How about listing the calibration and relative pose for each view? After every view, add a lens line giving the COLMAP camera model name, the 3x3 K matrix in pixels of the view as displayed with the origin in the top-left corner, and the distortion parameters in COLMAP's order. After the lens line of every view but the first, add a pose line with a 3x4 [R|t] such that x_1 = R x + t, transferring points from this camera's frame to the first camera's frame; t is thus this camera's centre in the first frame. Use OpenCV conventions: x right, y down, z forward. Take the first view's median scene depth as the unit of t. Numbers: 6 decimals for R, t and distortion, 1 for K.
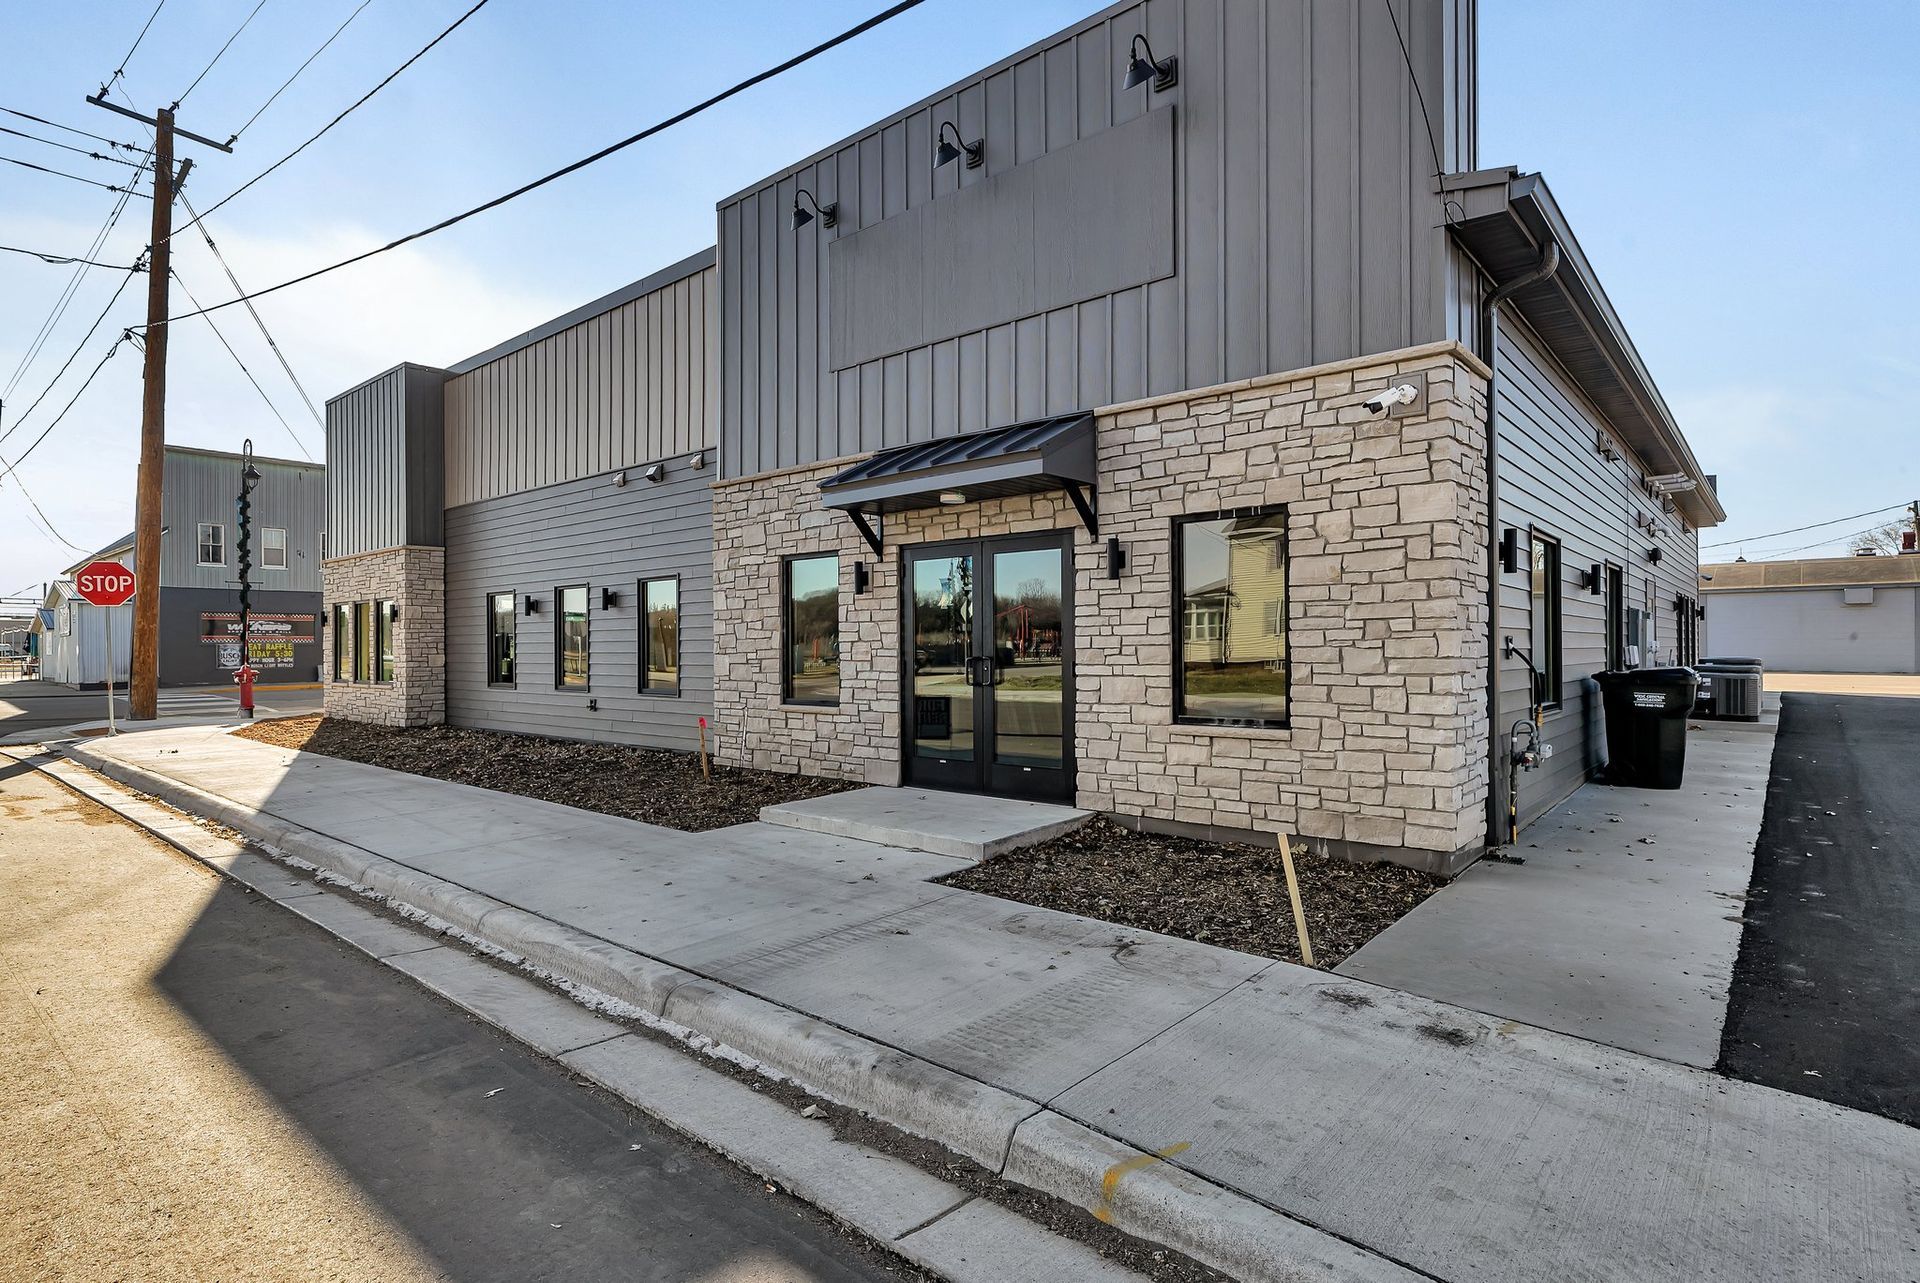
lens RADIAL K [[981.7, 0, 957.6], [0, 981.7, 645.3], [0, 0, 1]] dist [-0.001033, 0.000347]
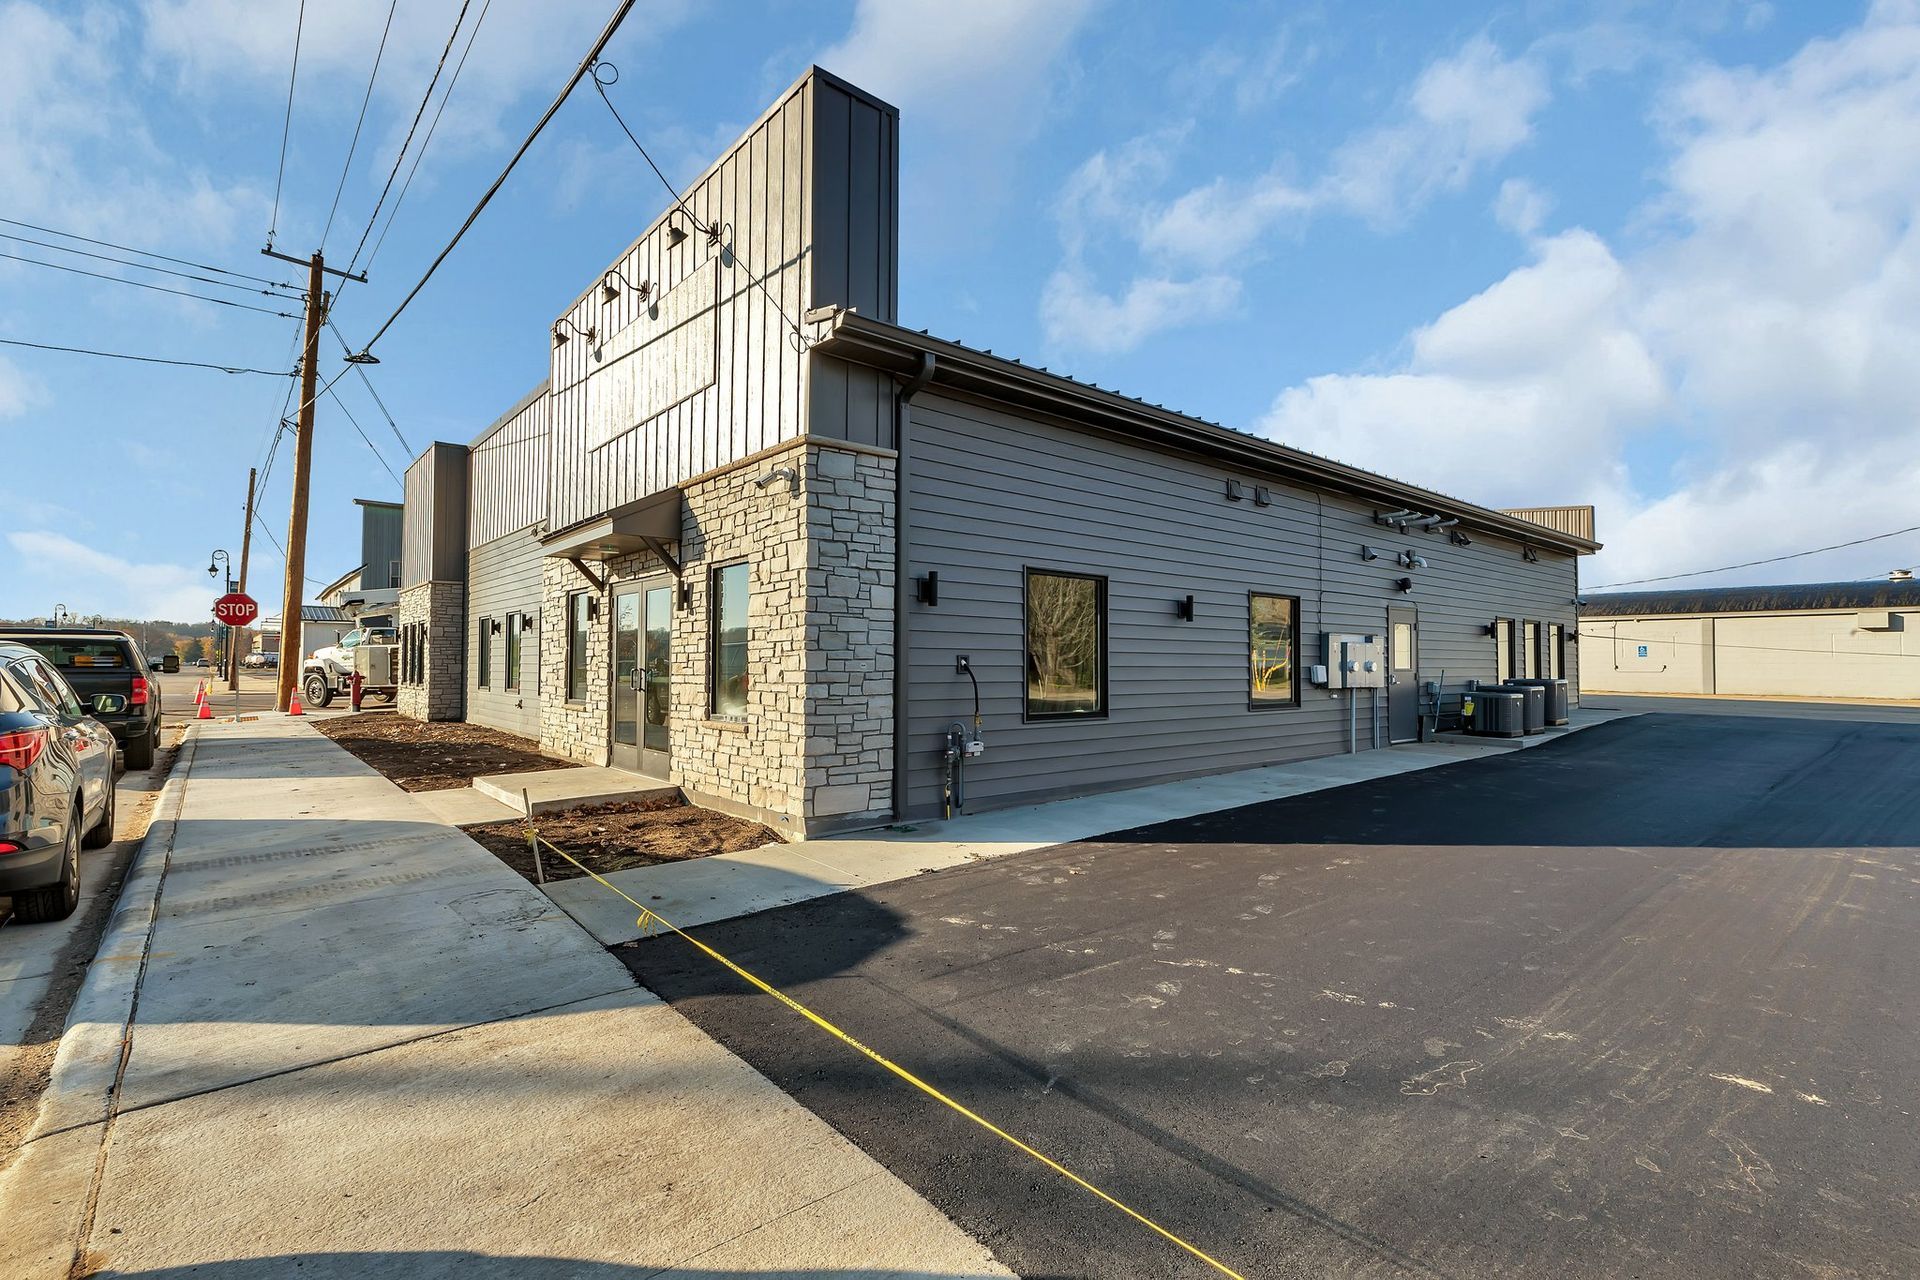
lens RADIAL K [[879.8, 0, 962.3], [0, 879.8, 643.6], [0, 0, 1]] dist [0.000766, -0.000177]
pose [[0.988437, 0.005932, -0.151513, 0.630692], [-0.009028, 0.999764, -0.019752, -0.002140], [0.151361, 0.020891, 0.988258, -0.105068]]
